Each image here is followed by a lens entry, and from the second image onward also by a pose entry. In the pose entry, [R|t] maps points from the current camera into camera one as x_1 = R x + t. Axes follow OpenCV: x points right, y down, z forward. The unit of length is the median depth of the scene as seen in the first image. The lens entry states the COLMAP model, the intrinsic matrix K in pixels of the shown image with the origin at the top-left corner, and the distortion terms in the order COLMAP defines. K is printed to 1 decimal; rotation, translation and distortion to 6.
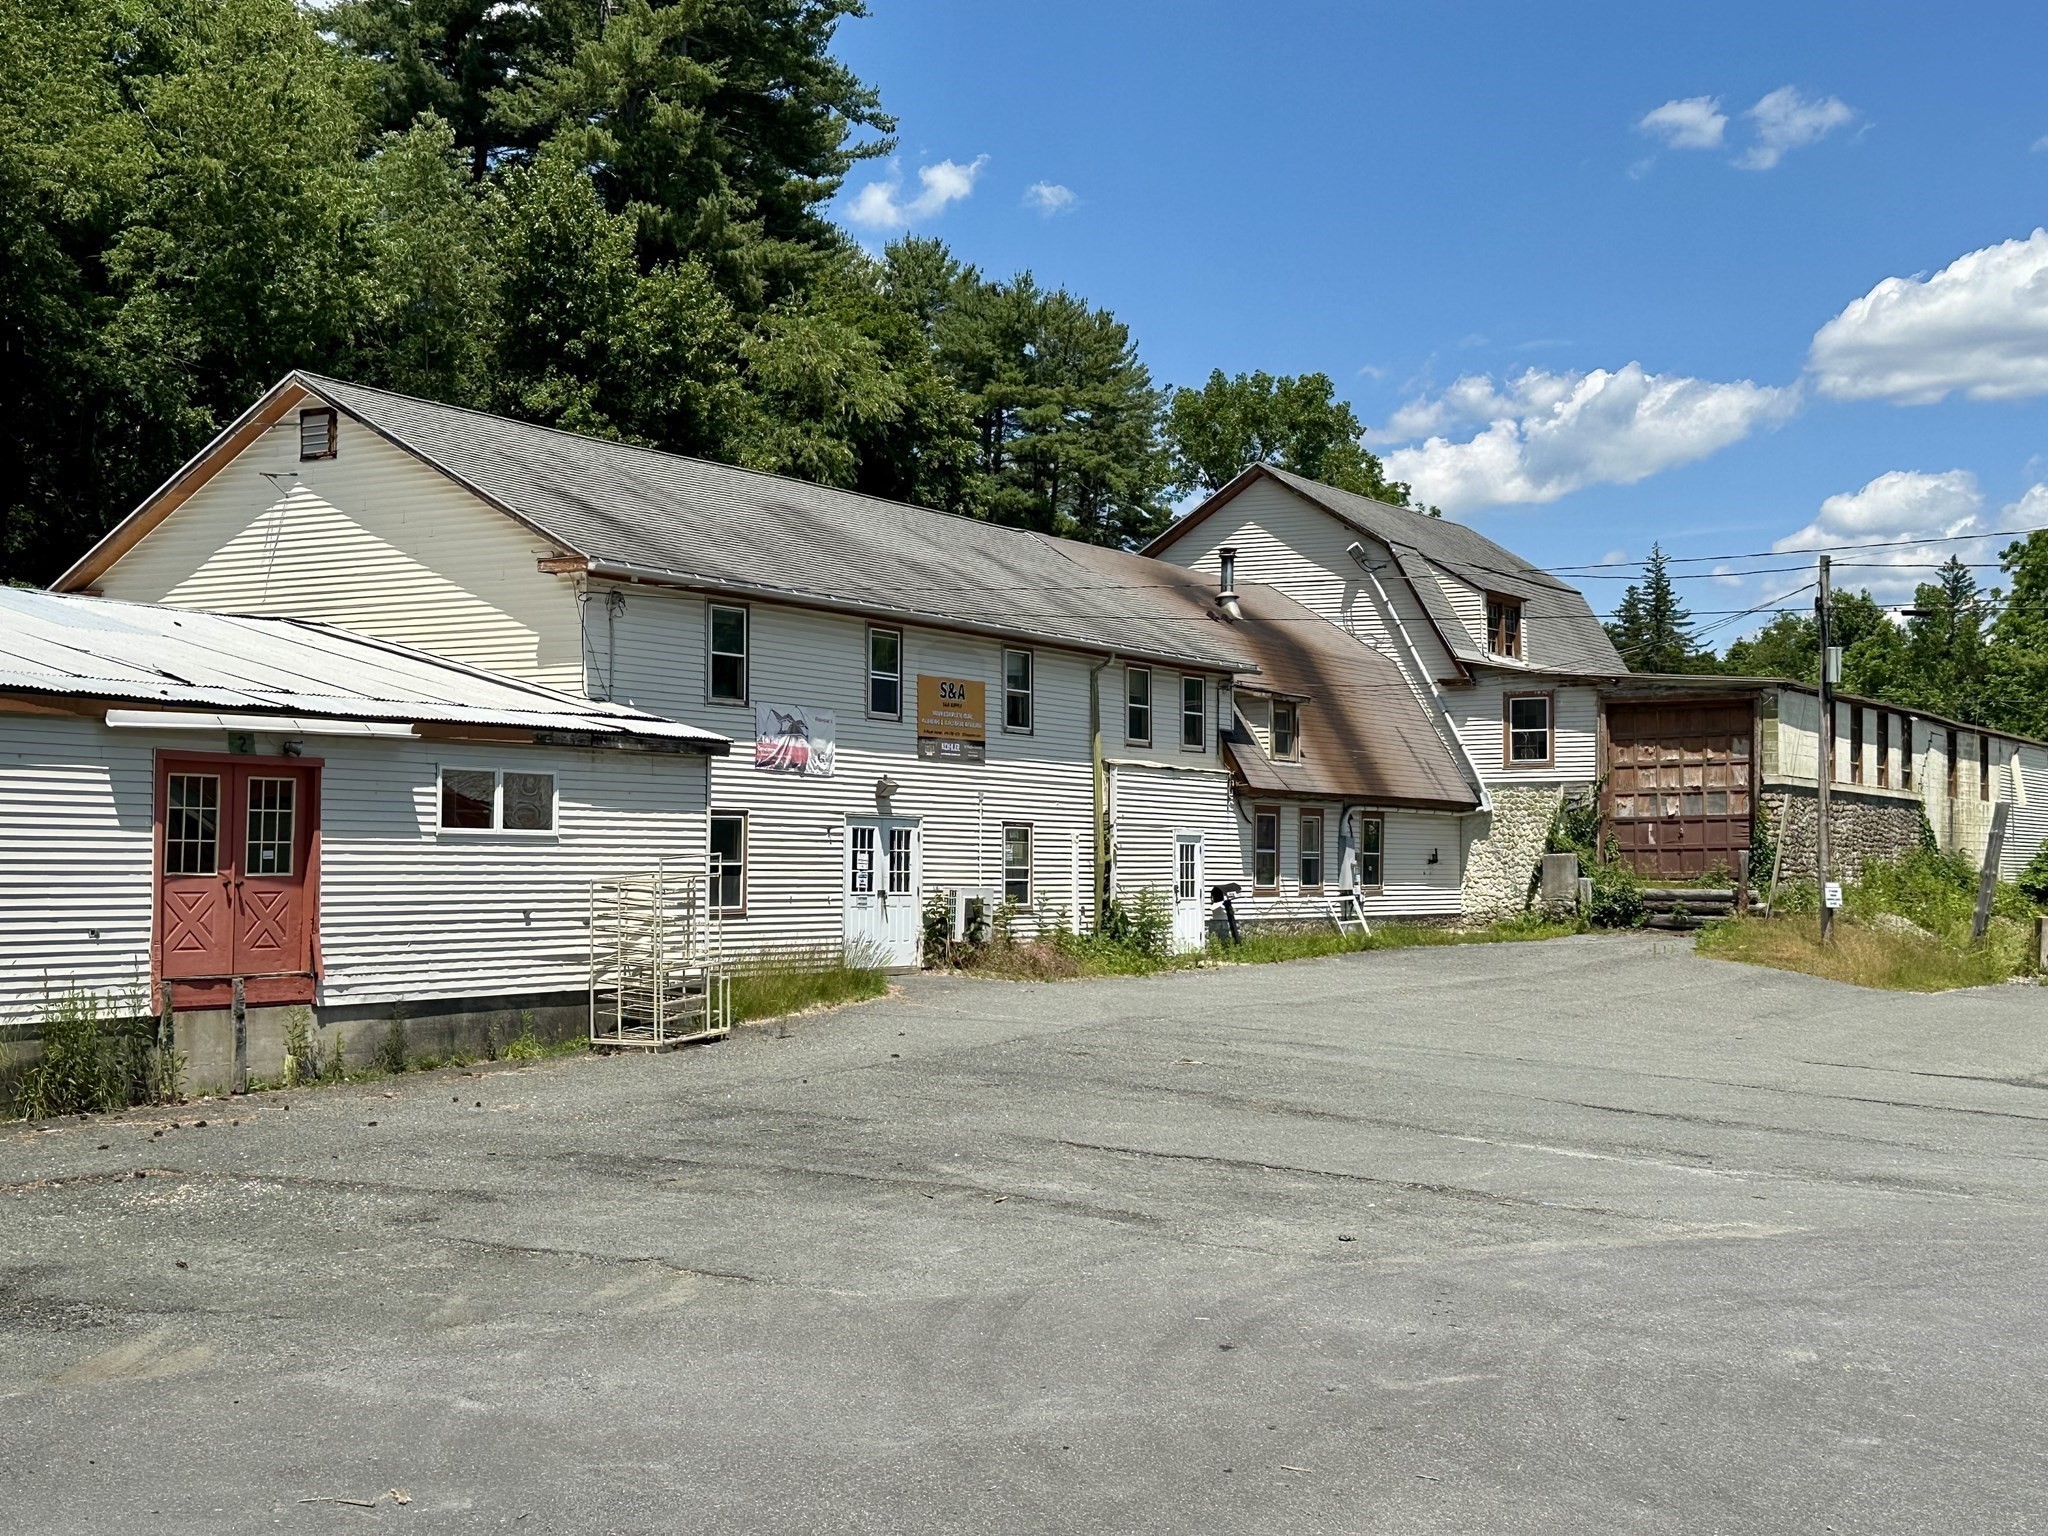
lens RADIAL K [[2625.9, 0, 1021.1], [0, 2625.9, 786.9], [0, 0, 1]] dist [0.144830, 0.000000]
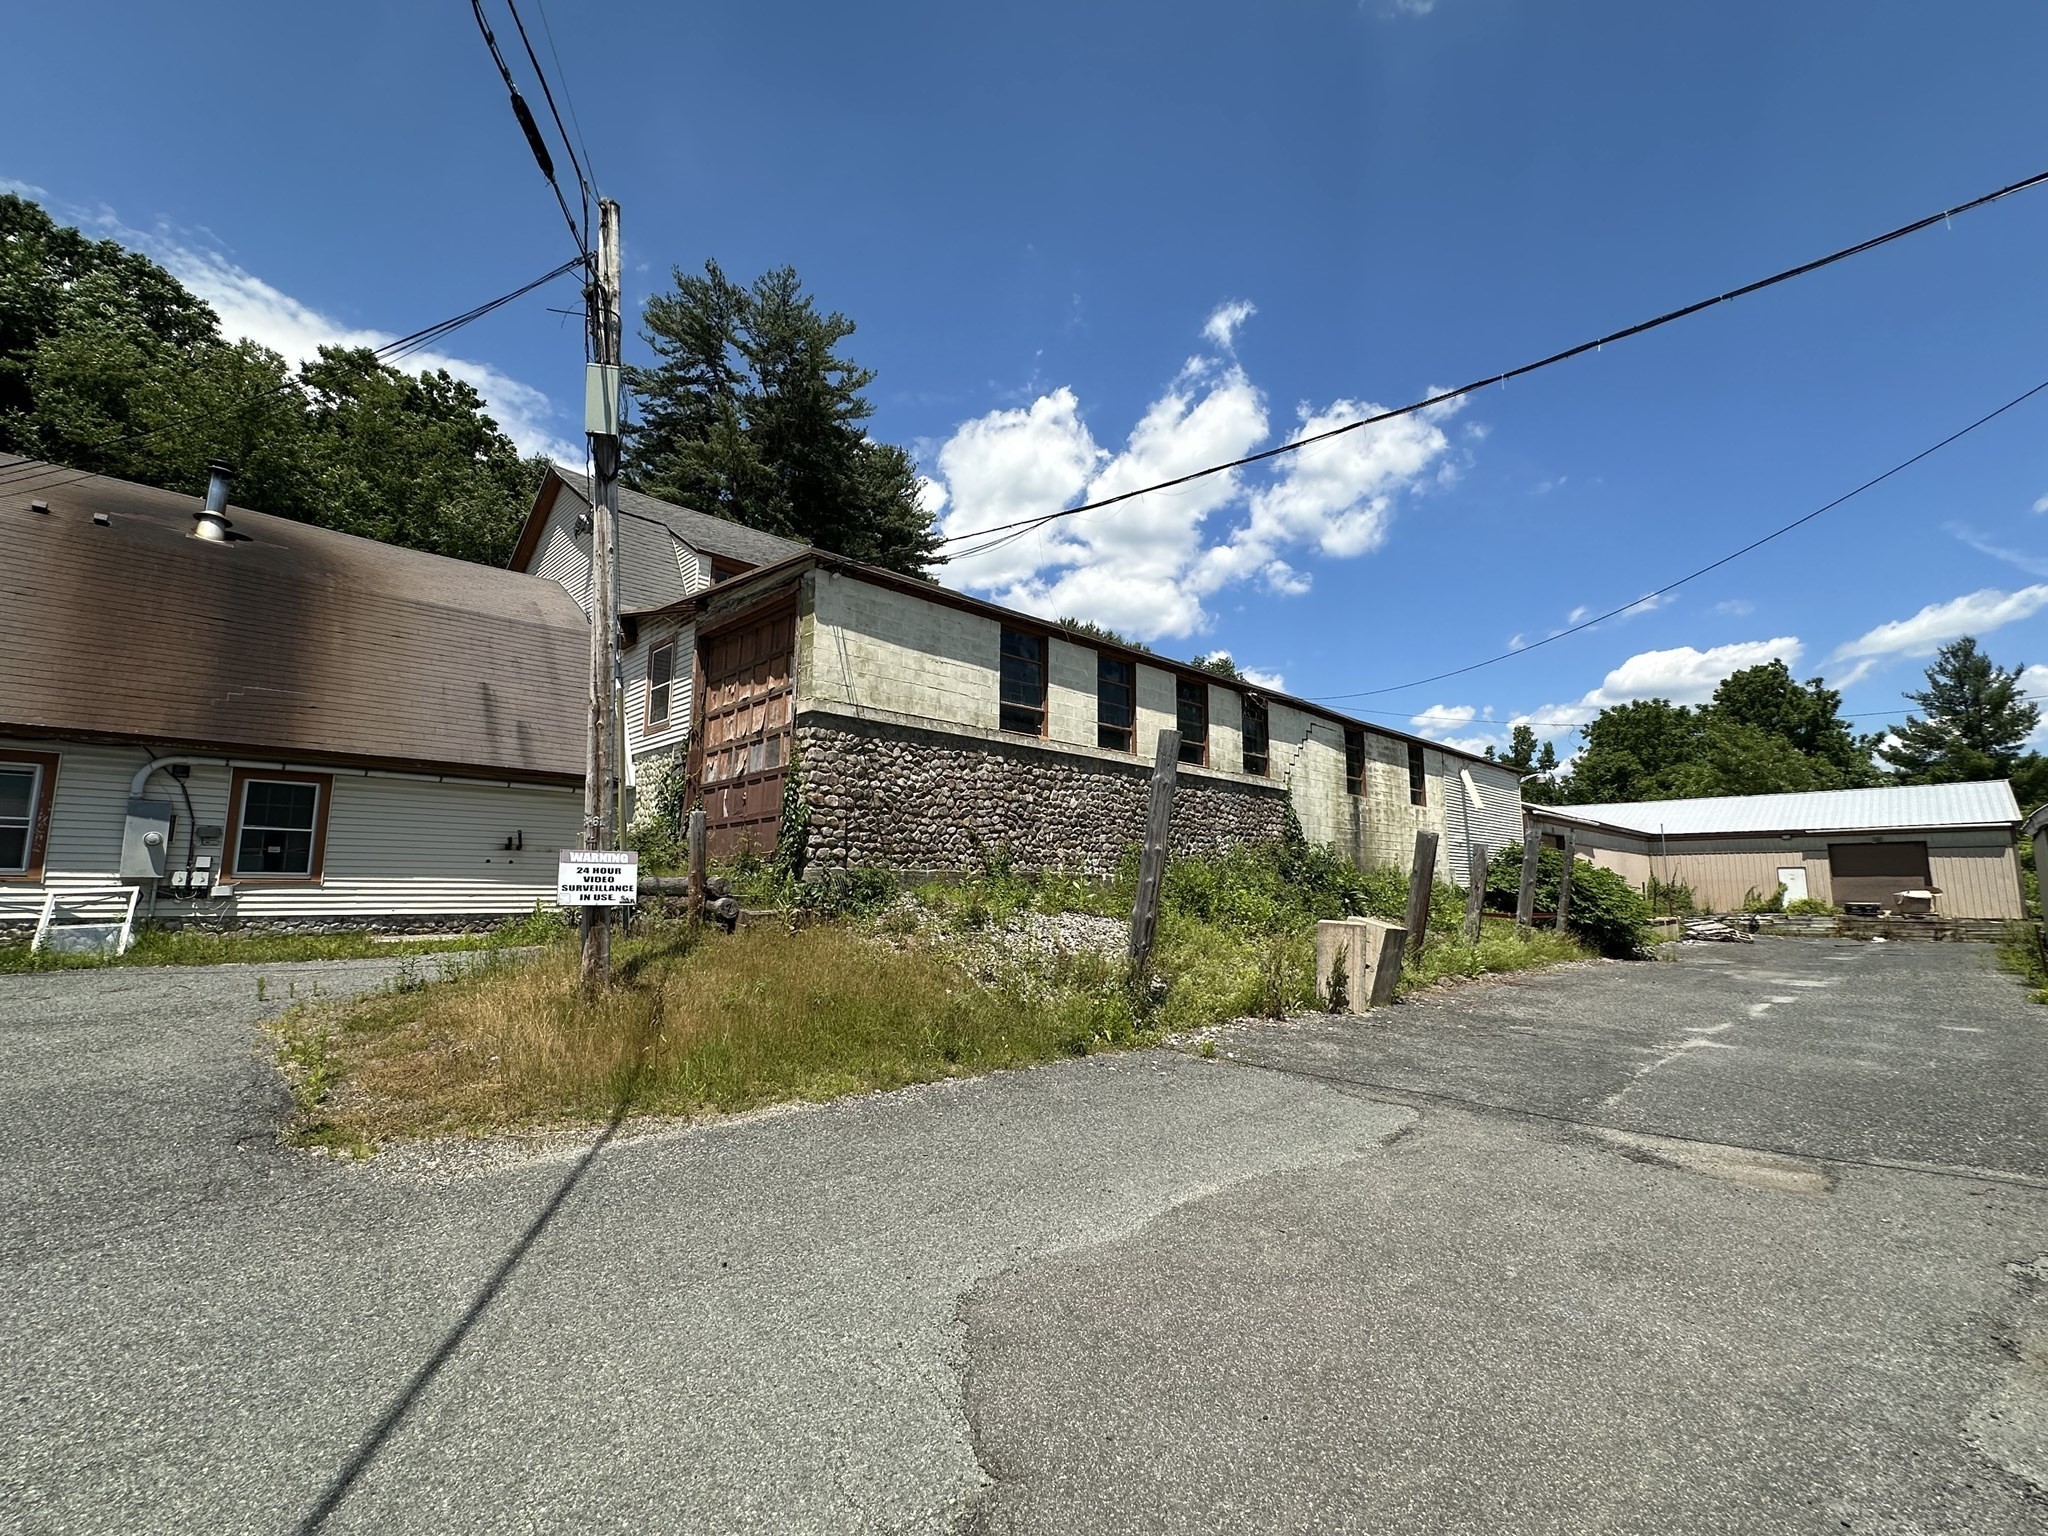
lens RADIAL K [[893.9, 0, 1016.2], [0, 893.9, 781.0], [0, 0, 1]] dist [0.001683, -0.000777]
pose [[0.967196, -0.028683, -0.252406, 0.449439], [0.005465, 0.995725, -0.092209, 0.041342], [0.253972, 0.087805, 0.963218, 0.938296]]
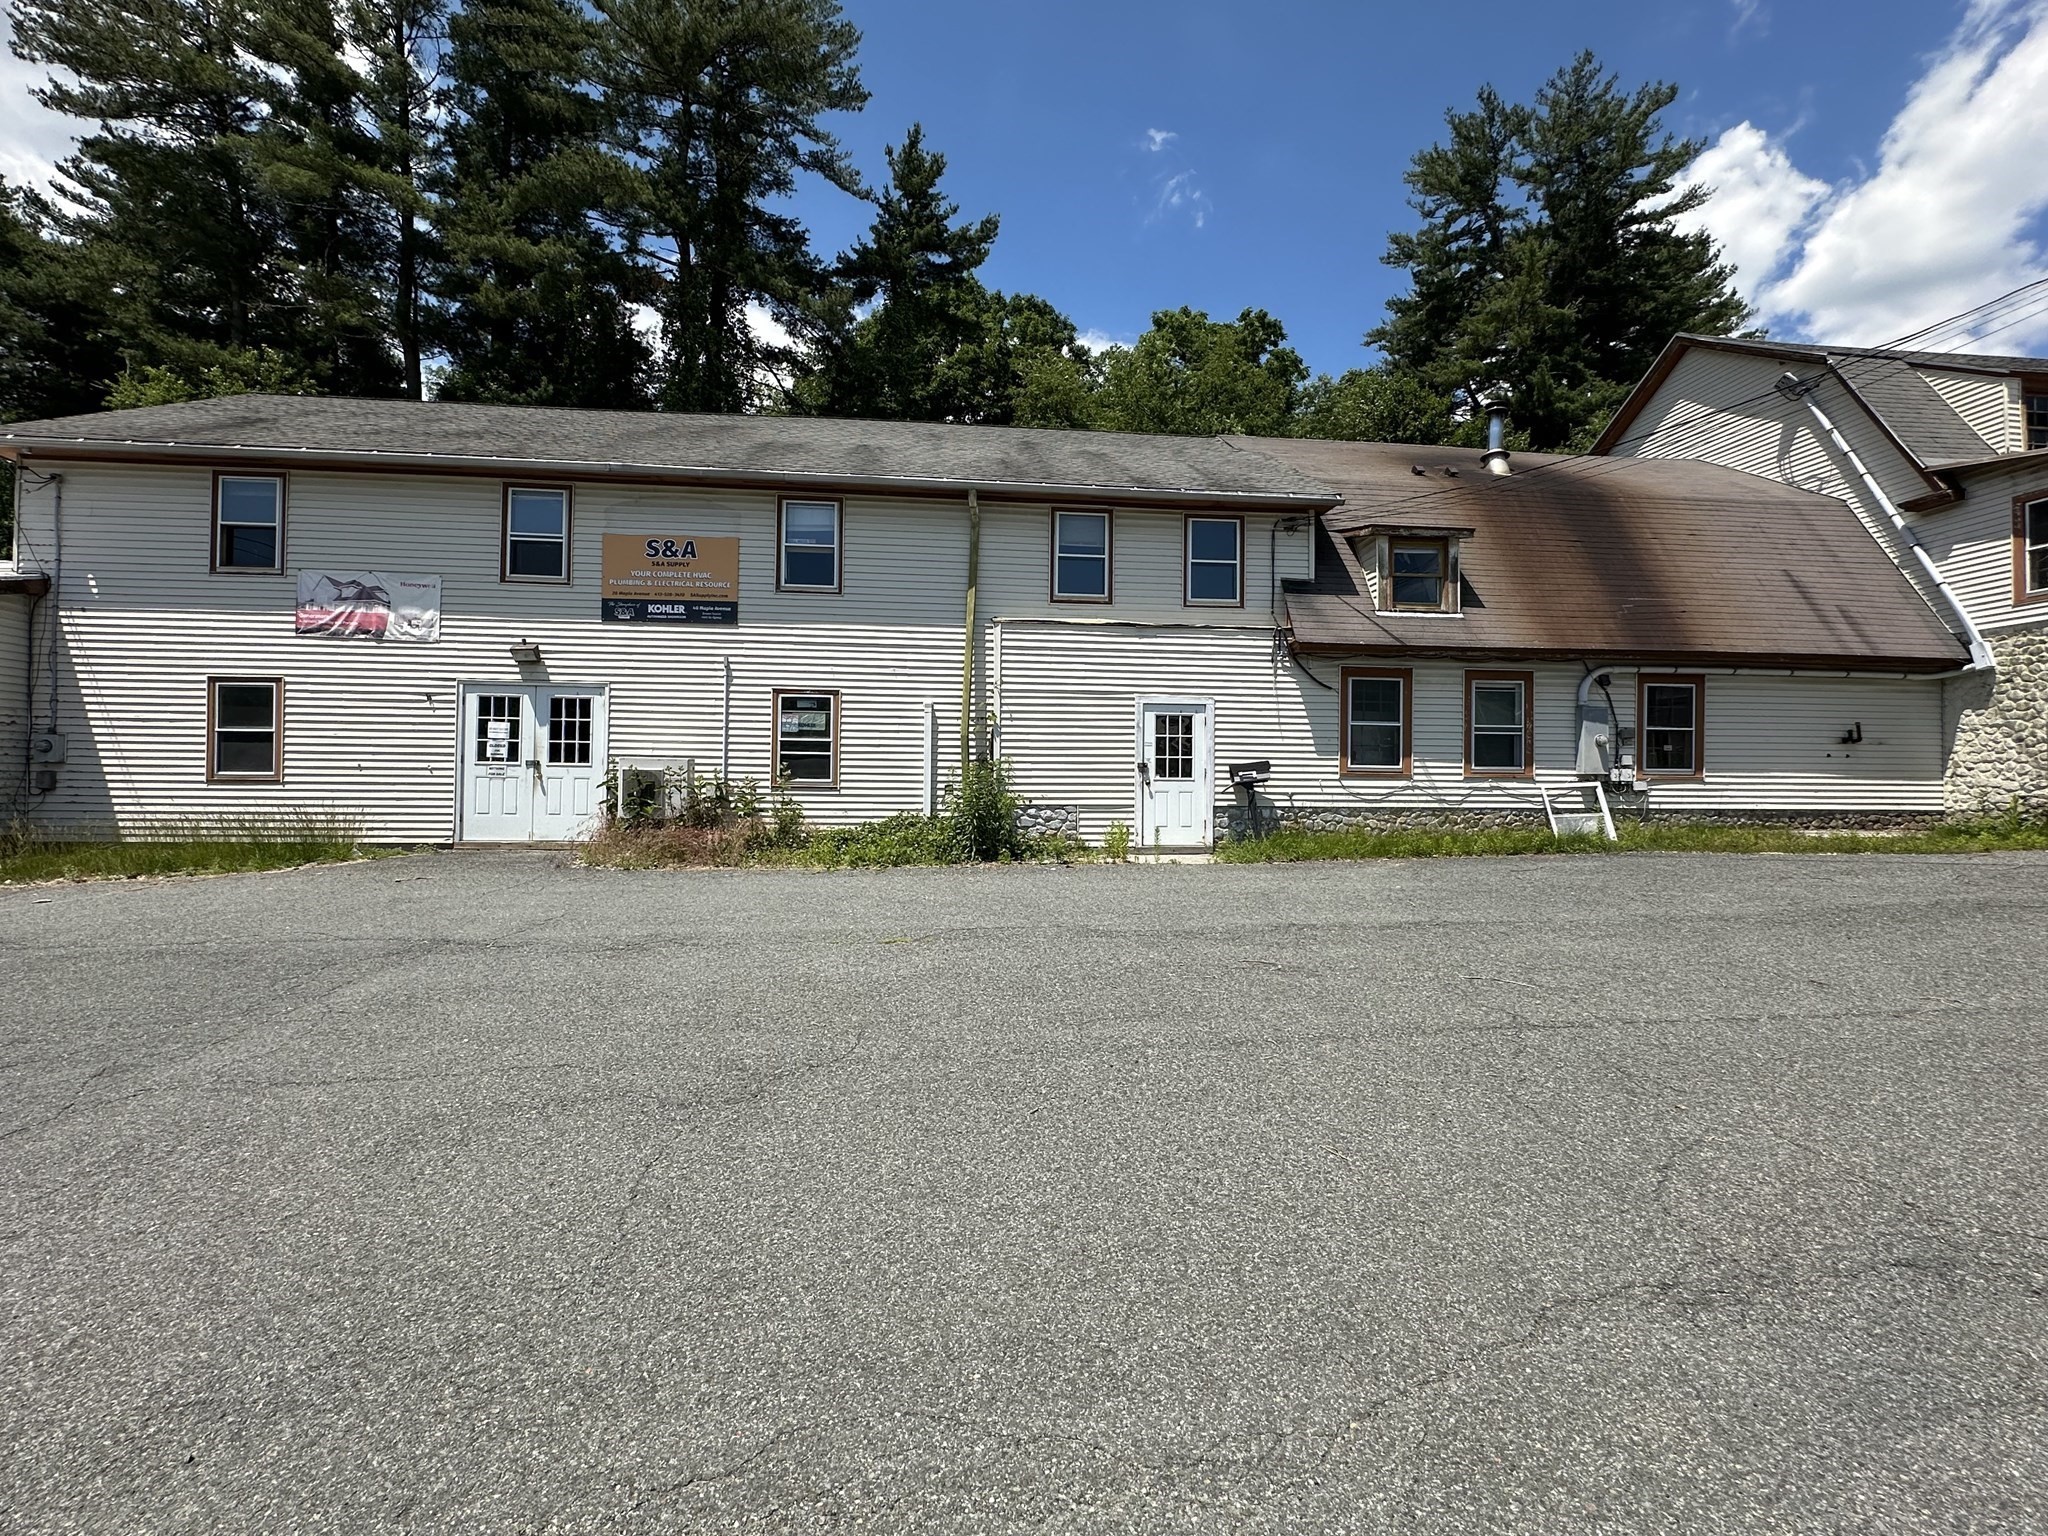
lens RADIAL K [[893.9, 0, 975.3], [0, 893.9, 763.7], [0, 0, 1]] dist [0.001683, -0.000777]
pose [[0.597959, -0.013722, -0.801409, 0.255141], [0.019544, 0.999806, -0.002536, 0.037213], [0.801288, -0.014146, 0.598111, 0.782651]]
